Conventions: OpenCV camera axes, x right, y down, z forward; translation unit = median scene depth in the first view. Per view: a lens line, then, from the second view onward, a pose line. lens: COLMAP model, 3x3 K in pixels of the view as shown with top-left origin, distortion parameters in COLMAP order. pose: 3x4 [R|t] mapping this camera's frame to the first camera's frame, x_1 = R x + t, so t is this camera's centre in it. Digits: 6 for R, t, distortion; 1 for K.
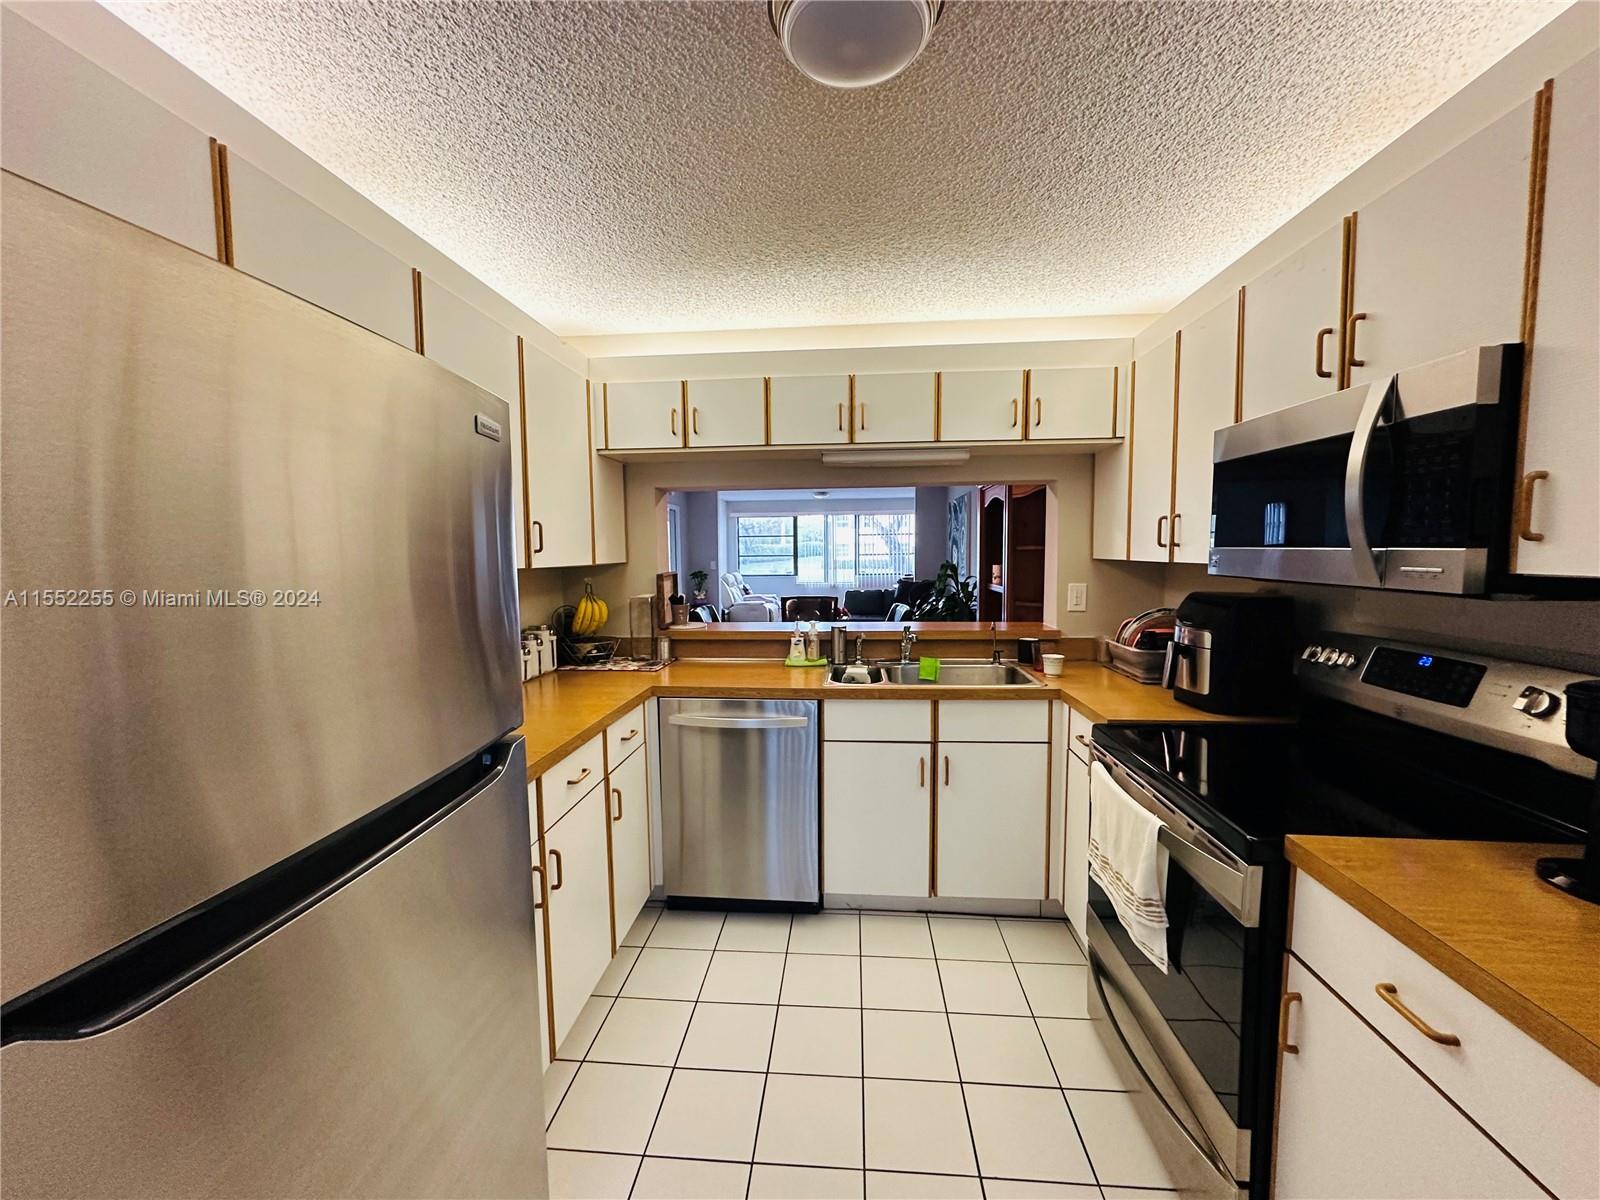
lens RADIAL K [[641.6, 0, 798.1], [0, 641.6, 598.4], [0, 0, 1]] dist [-0.002183, -0.000290]
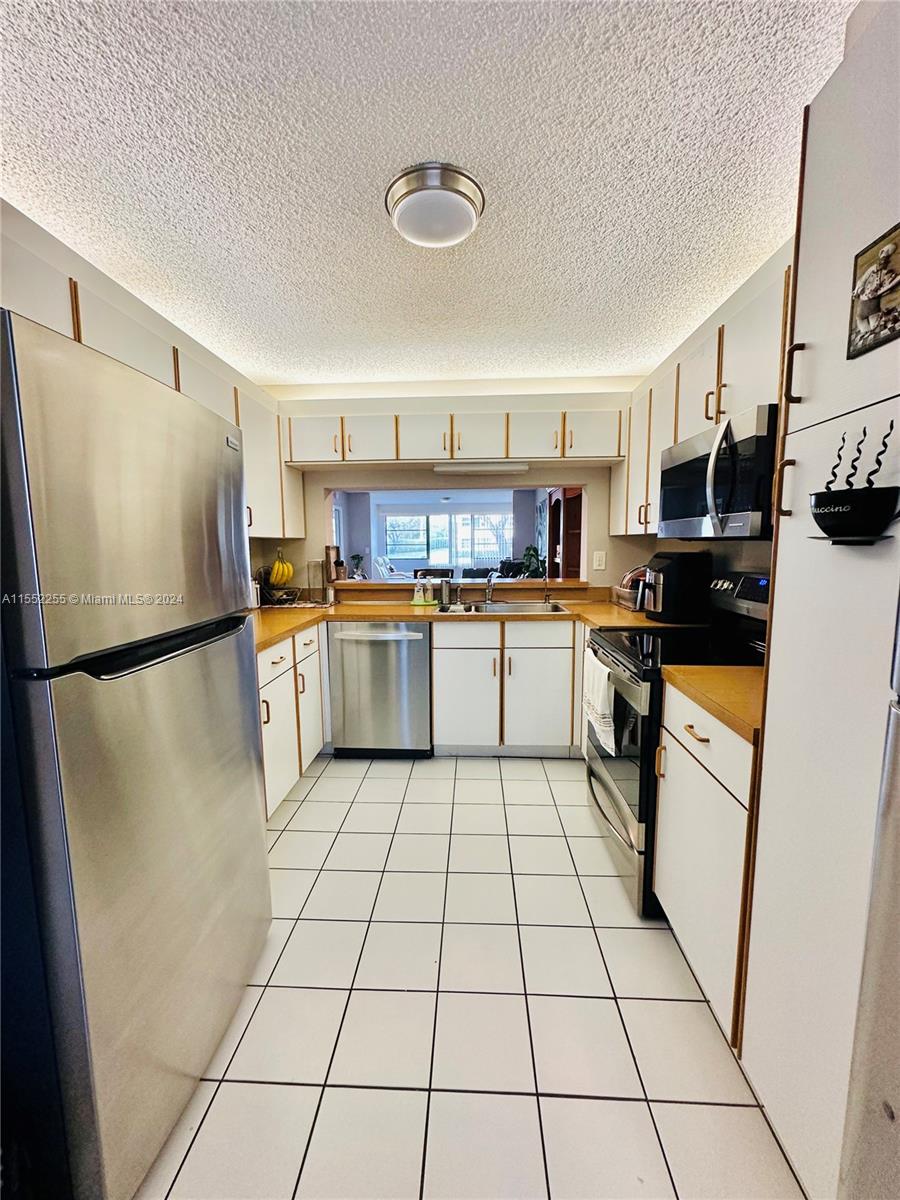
lens RADIAL K [[481.2, 0, 449.4], [0, 481.2, 597.8], [0, 0, 1]] dist [-0.002183, -0.000290]
pose [[0.999429, -0.001956, 0.033718, 0.042054], [0.000747, 0.999358, 0.035826, 0.056653], [-0.033766, -0.035780, 0.998789, -0.185342]]
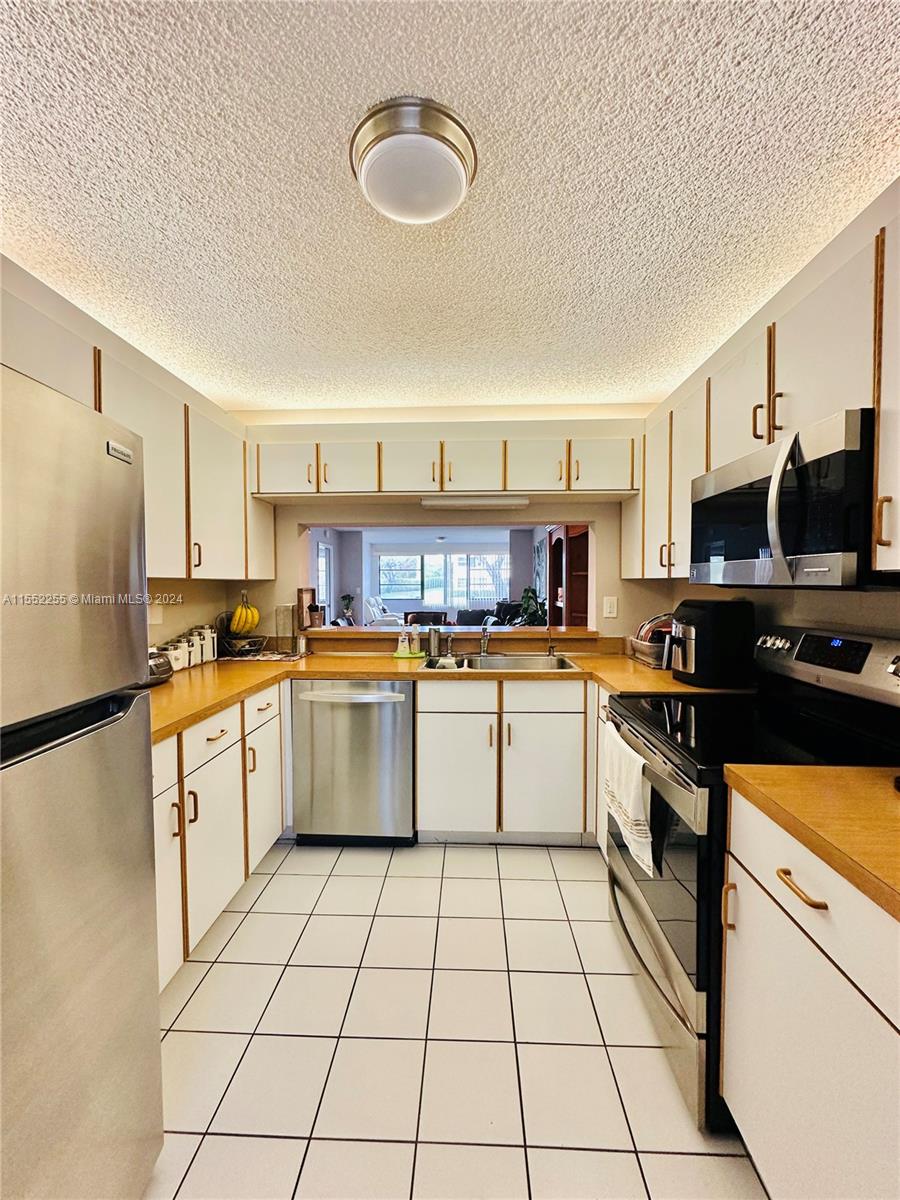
lens RADIAL K [[481.2, 0, 449.4], [0, 481.2, 597.8], [0, 0, 1]] dist [-0.002183, -0.000290]
pose [[0.999134, 0.006468, 0.041103, 0.066034], [-0.004612, 0.998972, -0.045086, 0.031800], [-0.041353, 0.044858, 0.998137, -0.001886]]
